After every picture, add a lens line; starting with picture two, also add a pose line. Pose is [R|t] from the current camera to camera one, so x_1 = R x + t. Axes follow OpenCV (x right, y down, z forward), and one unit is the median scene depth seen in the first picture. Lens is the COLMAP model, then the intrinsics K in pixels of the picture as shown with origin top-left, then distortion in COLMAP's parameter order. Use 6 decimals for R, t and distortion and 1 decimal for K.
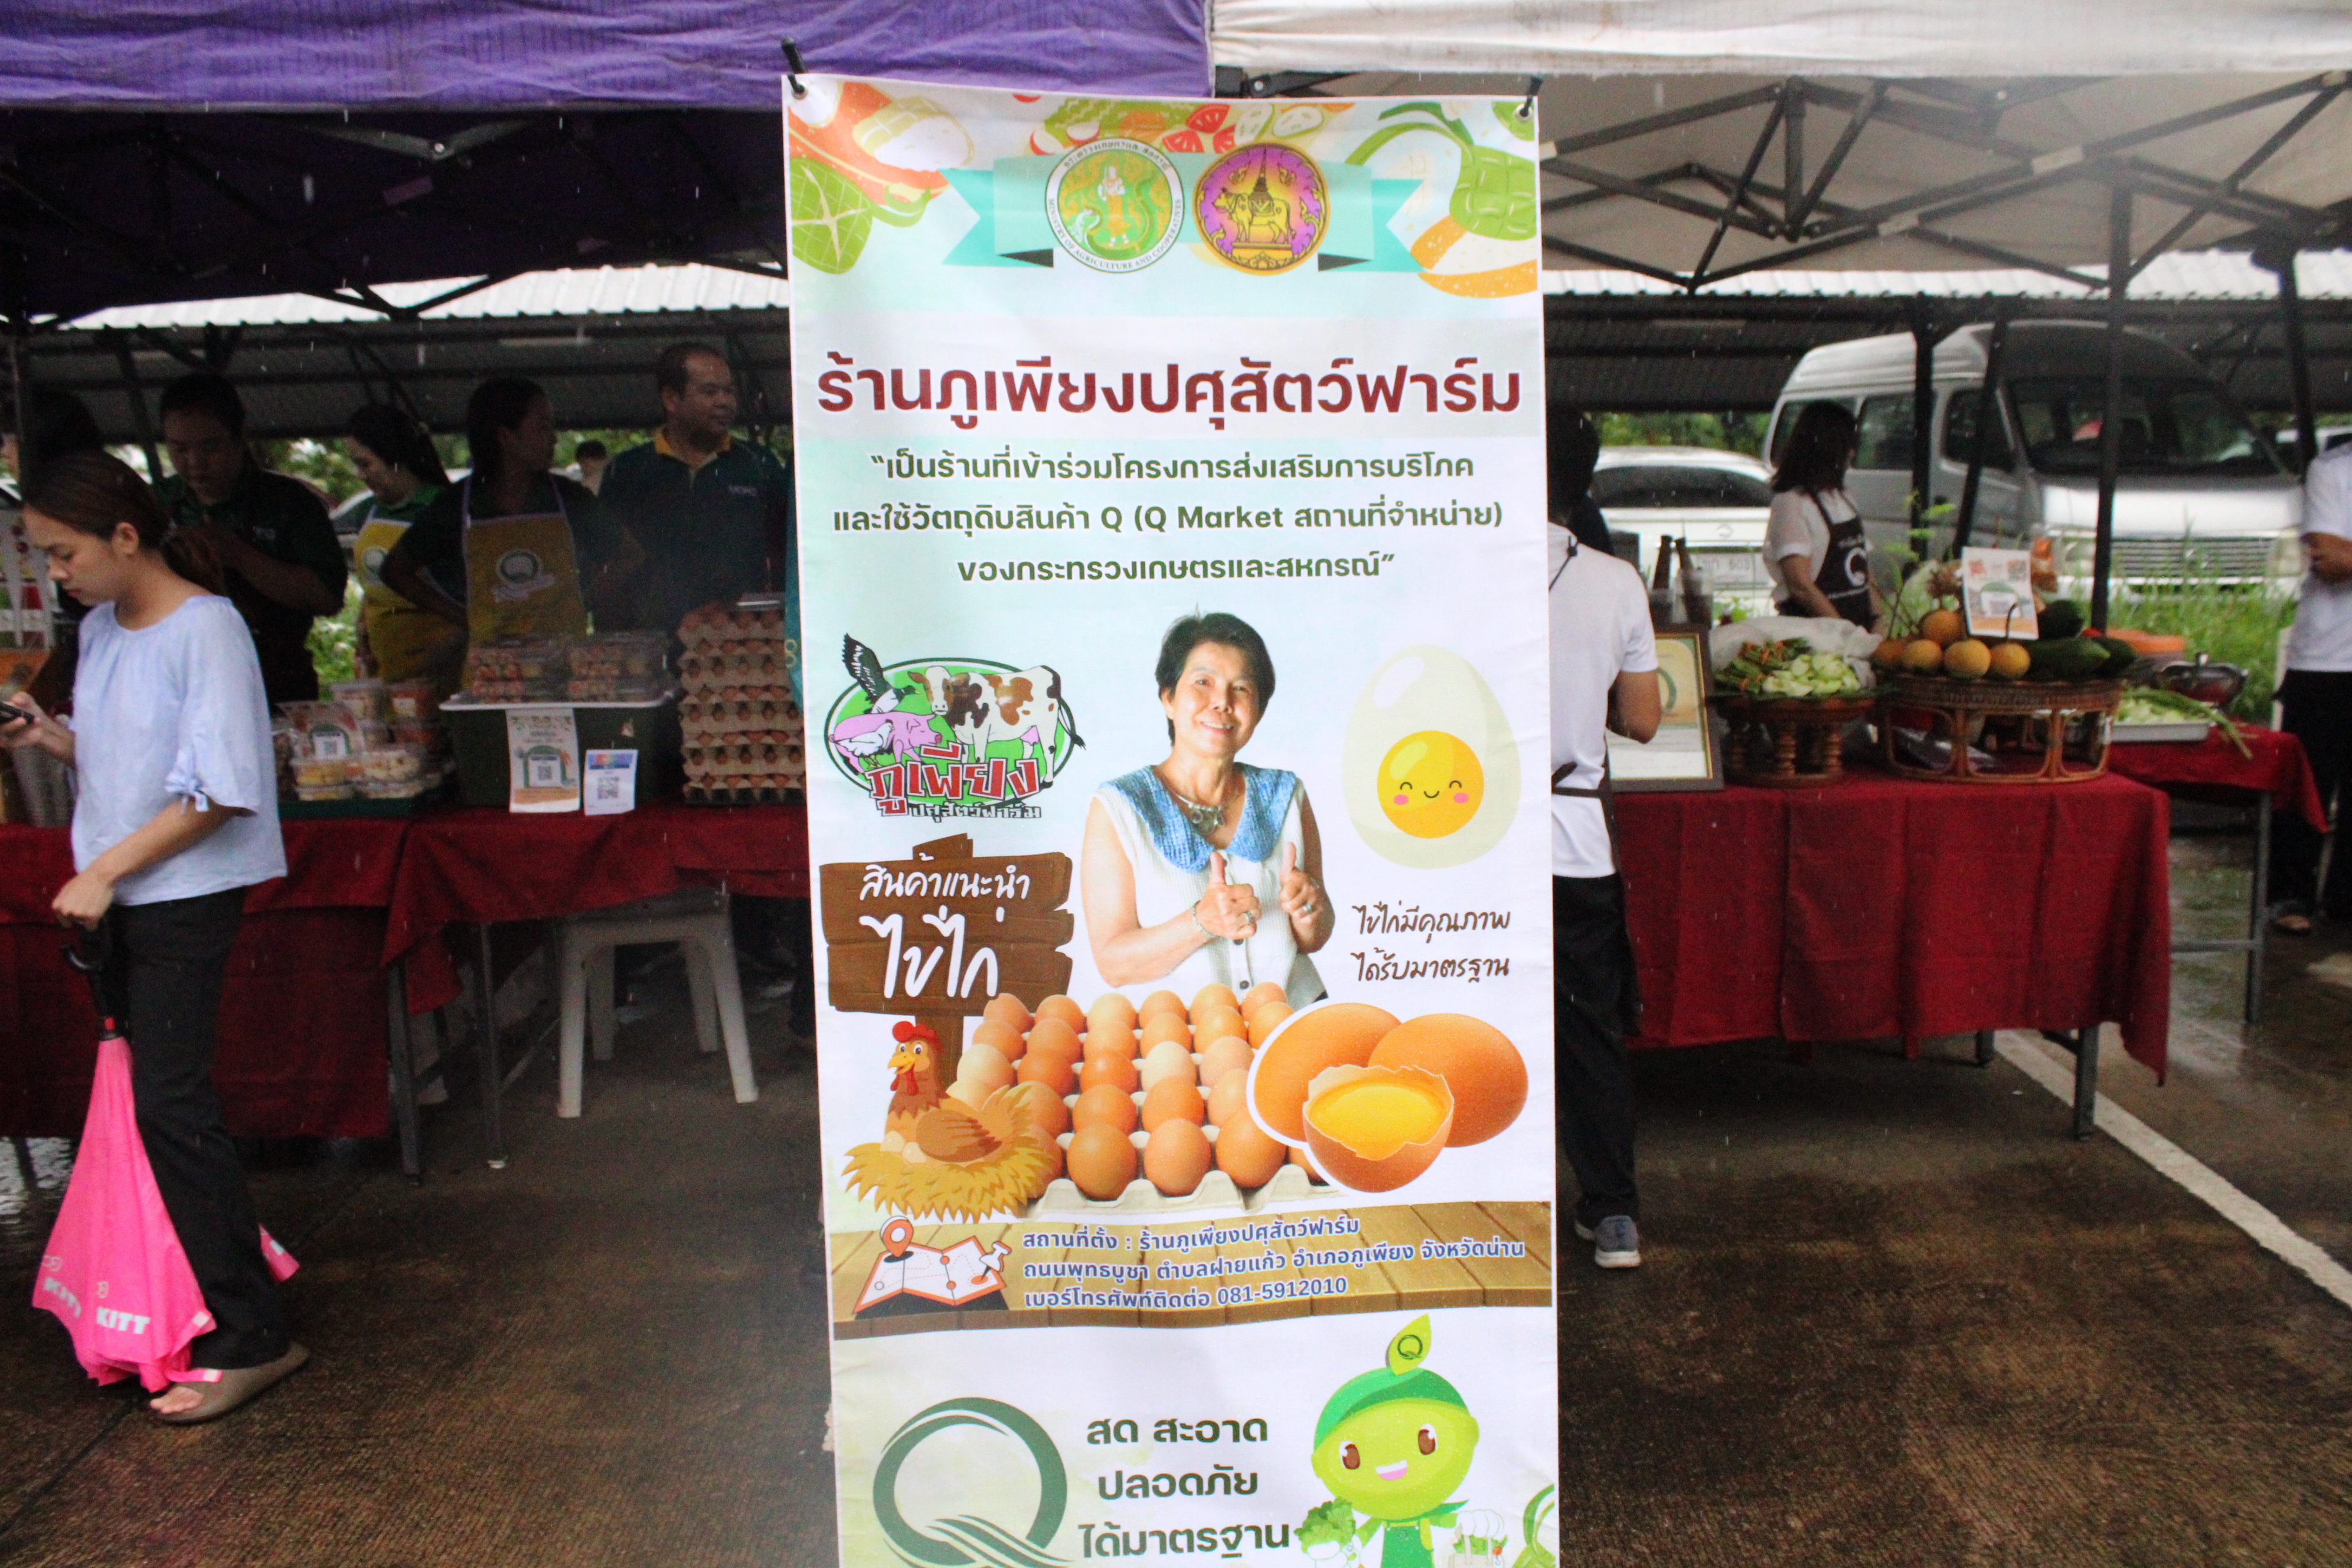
lens RADIAL K [[1943.4, 0, 1142.8], [0, 1943.4, 780.2], [0, 0, 1]] dist [-0.171903, 0.166301]
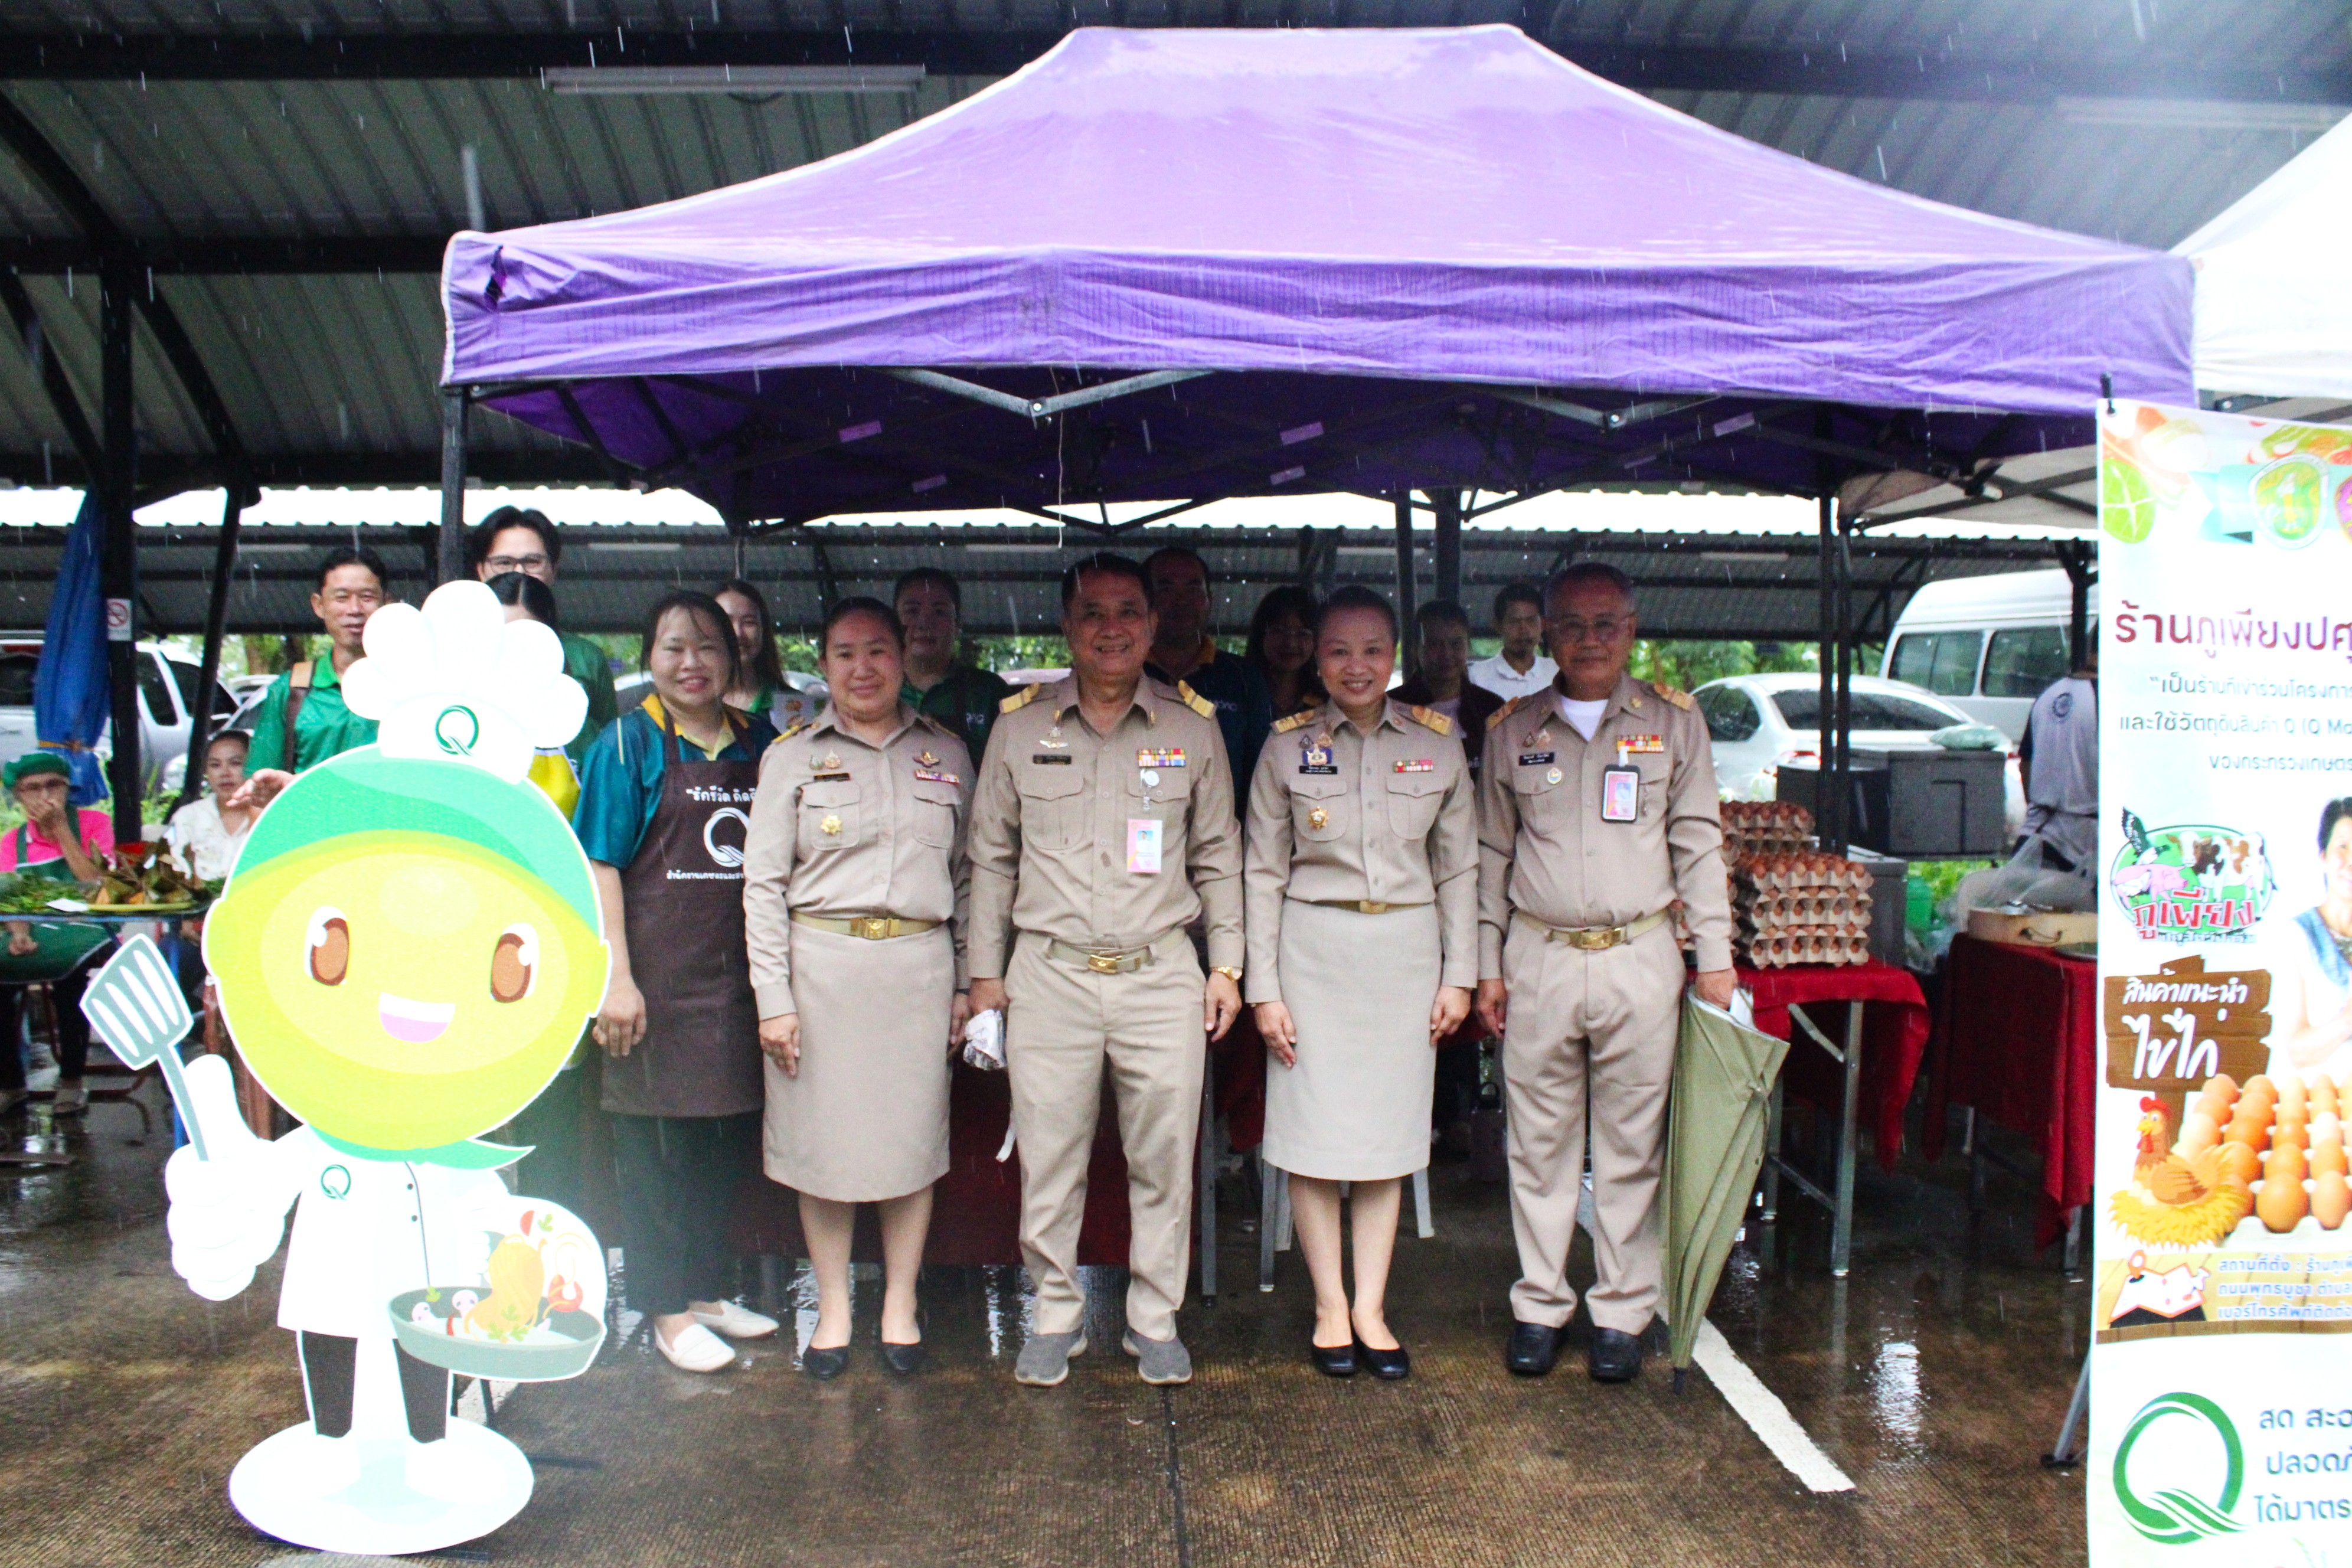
lens RADIAL K [[1929.2, 0, 1172.4], [0, 1929.2, 797.6], [0, 0, 1]] dist [-0.162270, 0.140427]
pose [[0.999237, 0.016968, 0.035192, -0.836217], [-0.013278, 0.994637, -0.102571, 0.059728], [-0.036744, 0.102026, 0.994103, -0.269821]]
